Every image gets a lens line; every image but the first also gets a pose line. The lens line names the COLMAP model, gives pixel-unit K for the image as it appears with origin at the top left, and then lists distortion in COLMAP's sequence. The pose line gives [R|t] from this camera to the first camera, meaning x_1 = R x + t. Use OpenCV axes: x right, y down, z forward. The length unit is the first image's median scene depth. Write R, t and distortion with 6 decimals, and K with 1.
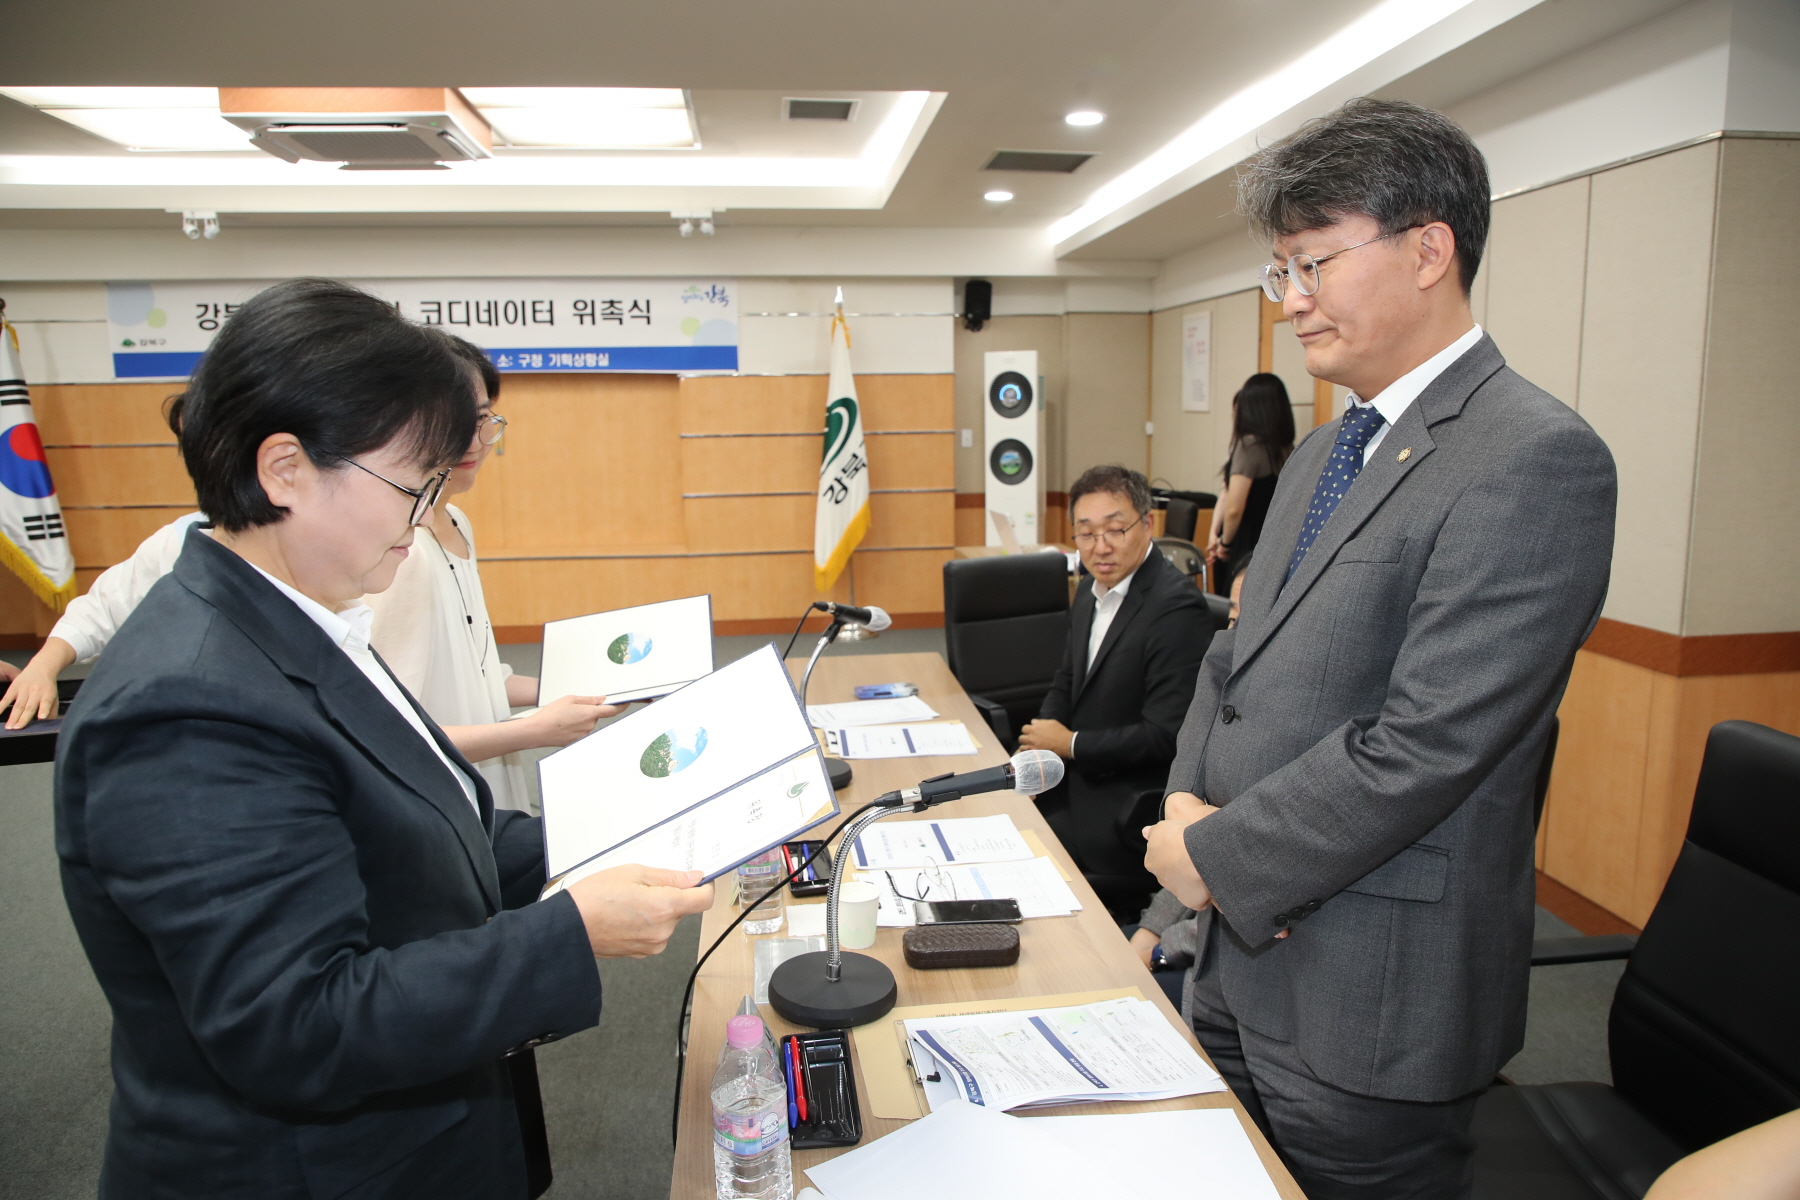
lens RADIAL K [[1269.4, 0, 899.4], [0, 1269.4, 596.5], [0, 0, 1]] dist [-0.063845, 0.033787]
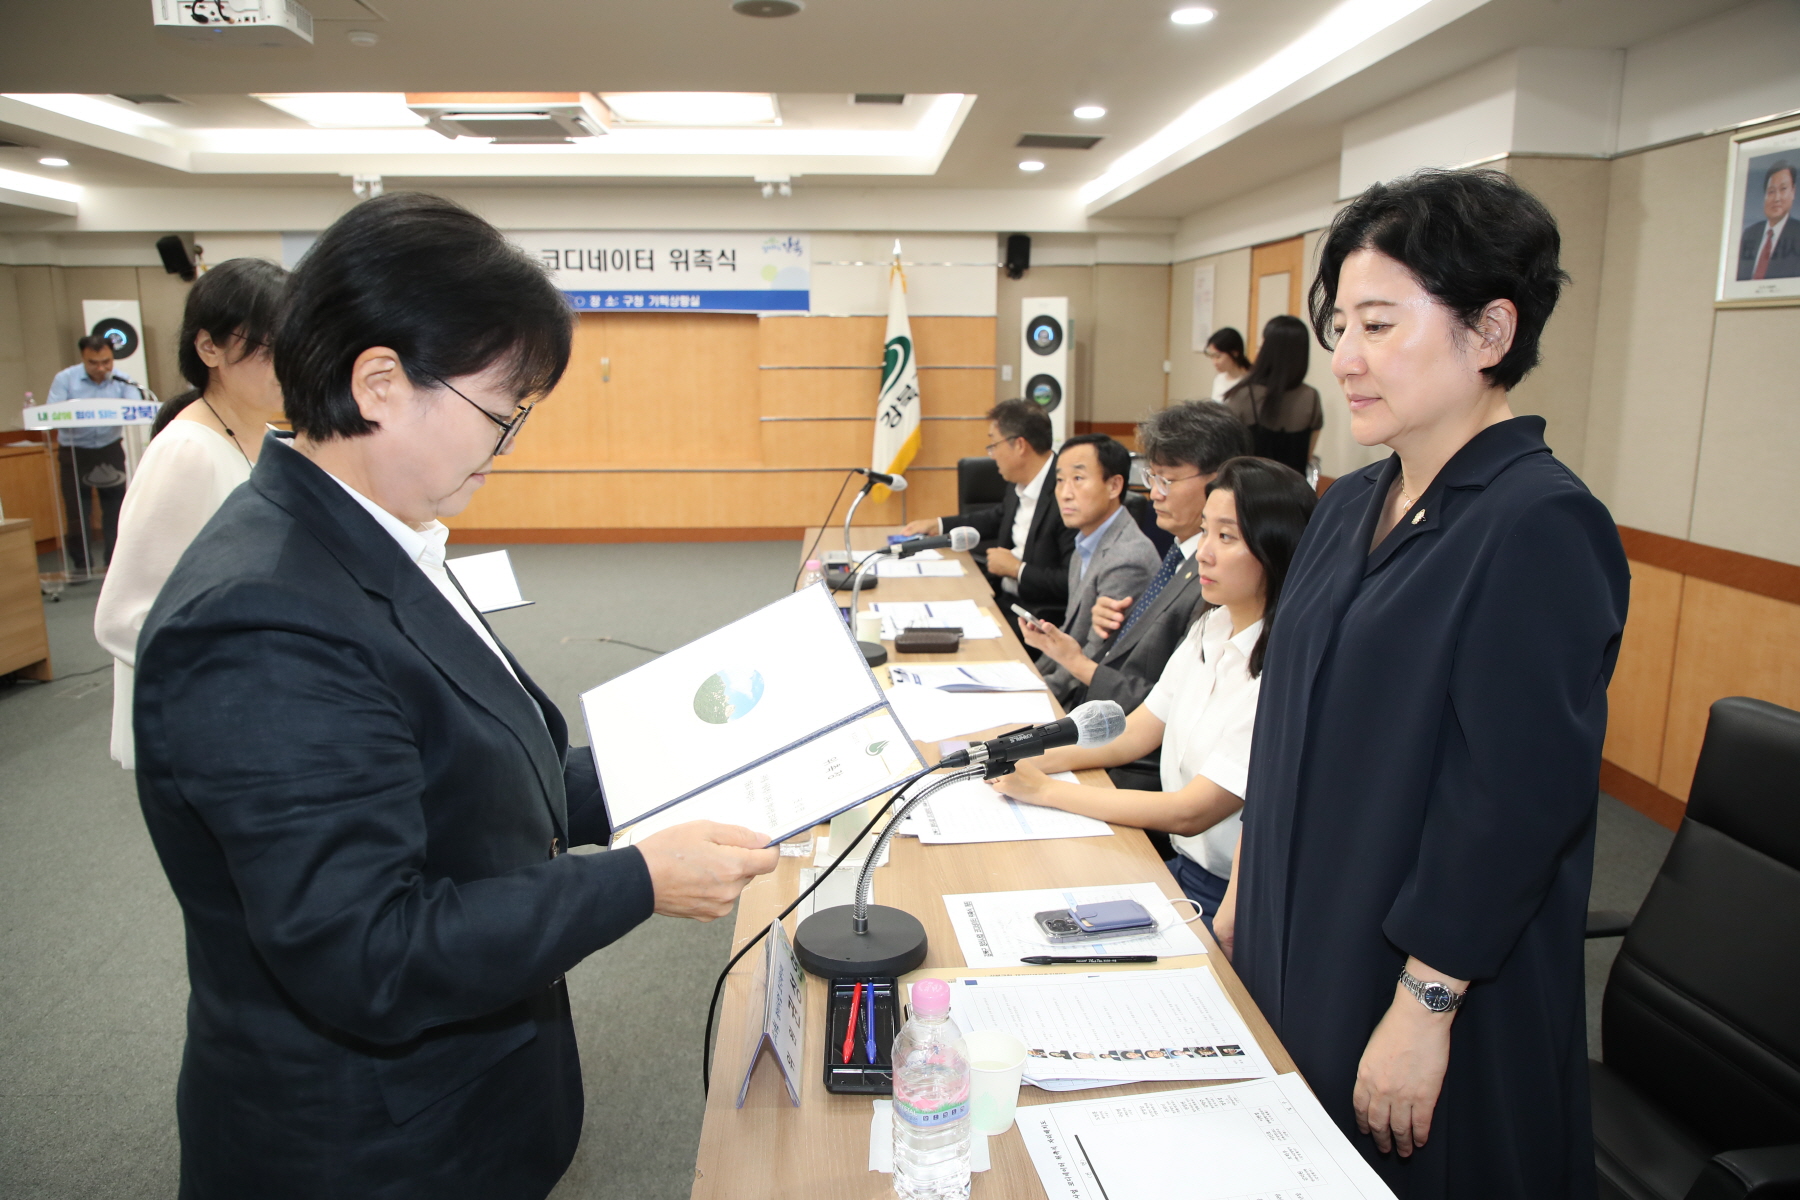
lens RADIAL K [[1269.4, 0, 898.6], [0, 1269.4, 600.4], [0, 0, 1]] dist [-0.063845, 0.033787]
pose [[0.998351, 0.022451, -0.052839, 0.022120], [-0.019780, 0.998526, 0.050539, 0.026805], [0.053896, -0.049411, 0.997323, -0.172390]]
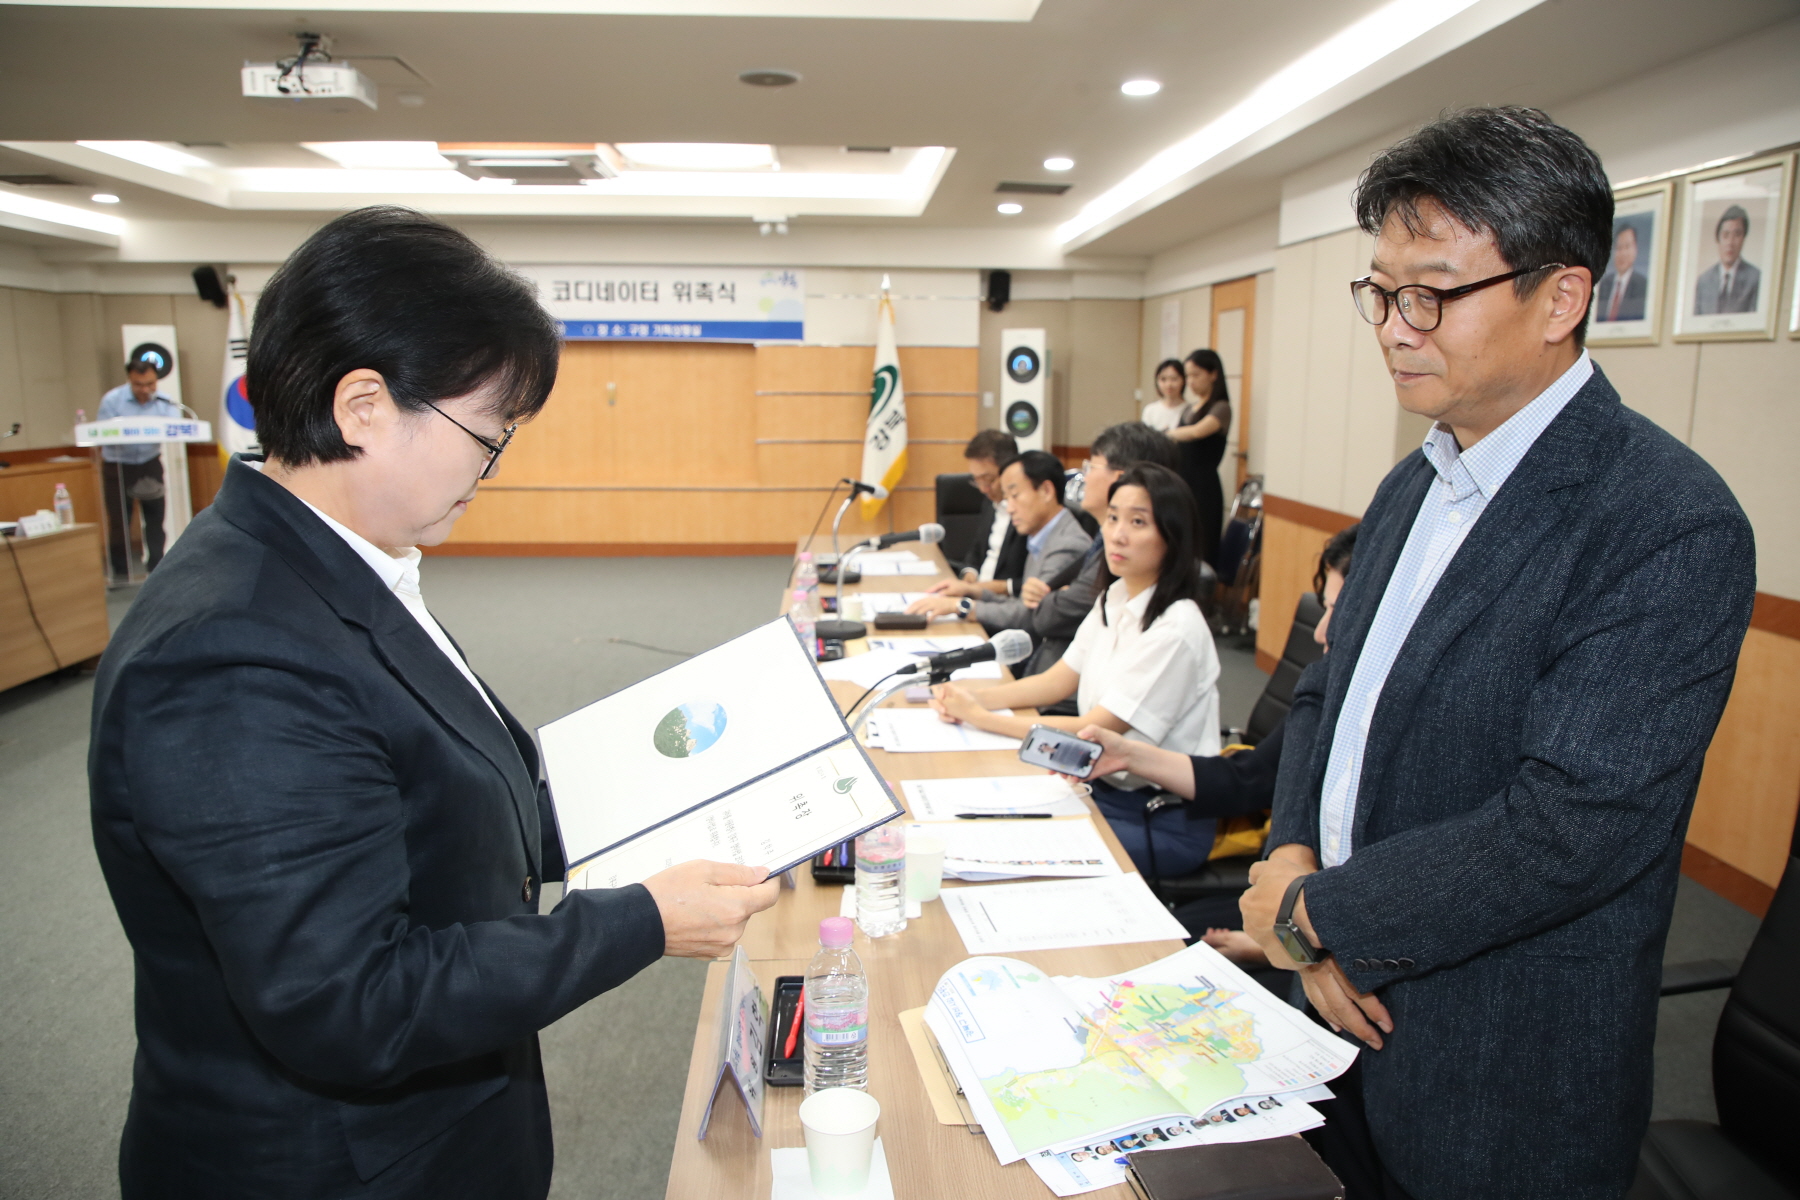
lens RADIAL K [[1272.9, 0, 900.1], [0, 1272.9, 597.8], [0, 0, 1]] dist [-0.048281, 0.004258]
pose [[0.998590, 0.026469, -0.046007, 0.031898], [-0.025250, 0.999320, 0.026865, 0.038299], [0.046687, -0.025665, 0.998580, -0.253500]]
